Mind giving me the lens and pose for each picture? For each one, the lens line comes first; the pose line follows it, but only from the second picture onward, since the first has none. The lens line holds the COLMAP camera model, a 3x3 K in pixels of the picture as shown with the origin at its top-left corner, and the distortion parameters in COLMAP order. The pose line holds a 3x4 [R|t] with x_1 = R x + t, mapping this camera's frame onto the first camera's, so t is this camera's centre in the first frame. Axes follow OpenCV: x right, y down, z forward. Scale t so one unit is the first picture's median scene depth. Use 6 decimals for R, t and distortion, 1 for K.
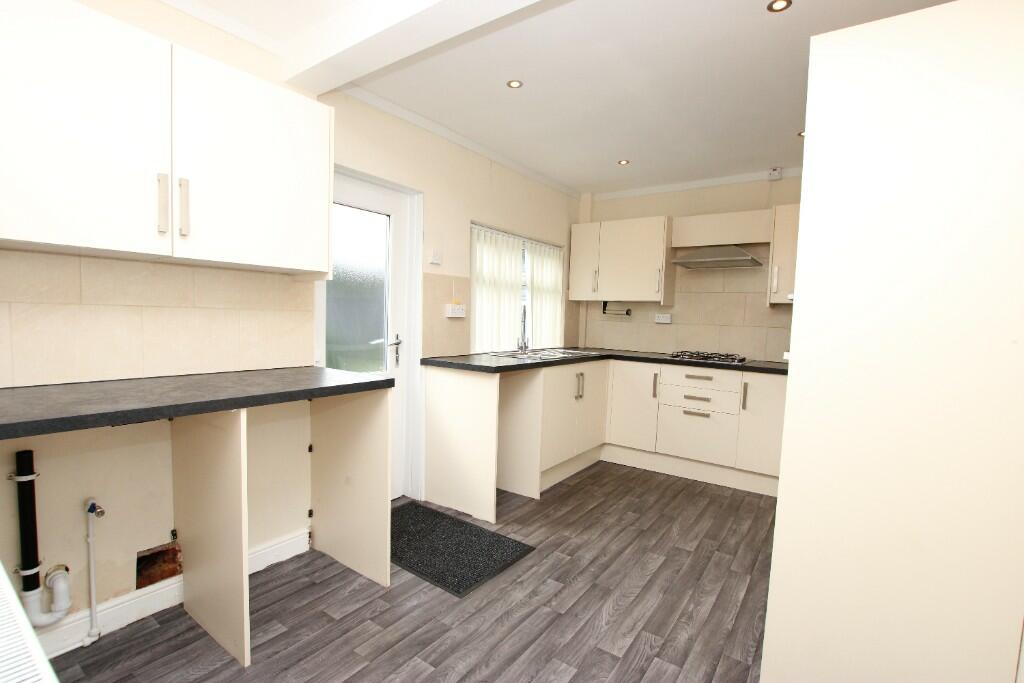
lens RADIAL K [[466.9, 0, 512.0], [0, 466.9, 341.5], [0, 0, 1]] dist [-0.000061, -0.000091]
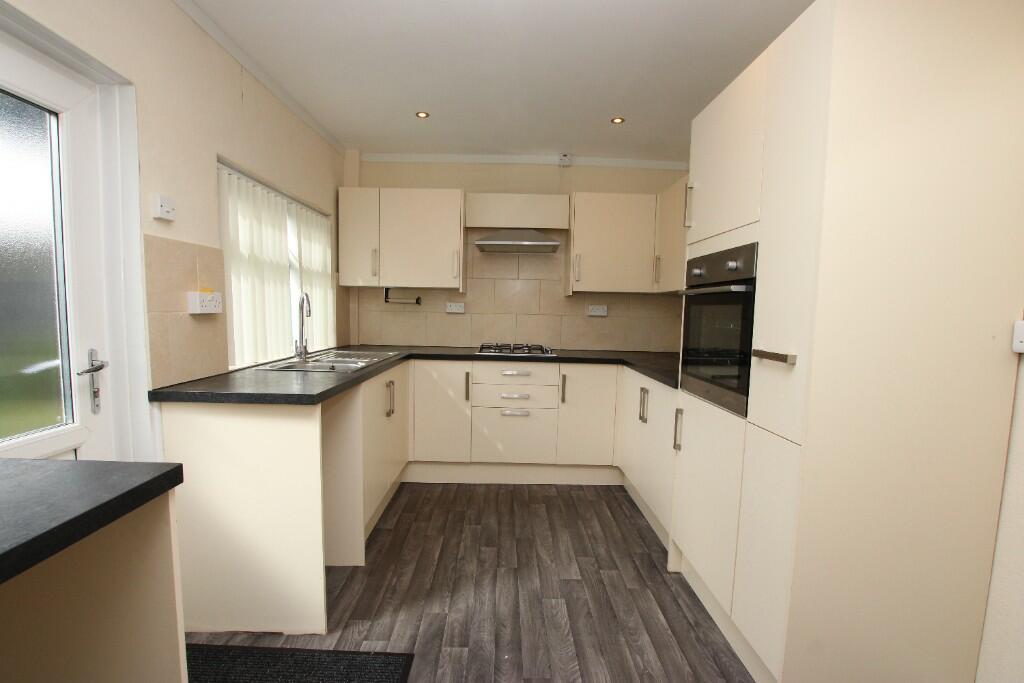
lens RADIAL K [[476.2, 0, 498.7], [0, 476.2, 343.2], [0, 0, 1]] dist [-0.002021, -0.000585]
pose [[0.818616, -0.059776, 0.571222, -0.156410], [0.040902, 0.998111, 0.045833, -0.025079], [-0.572883, -0.014155, 0.819515, 0.265004]]
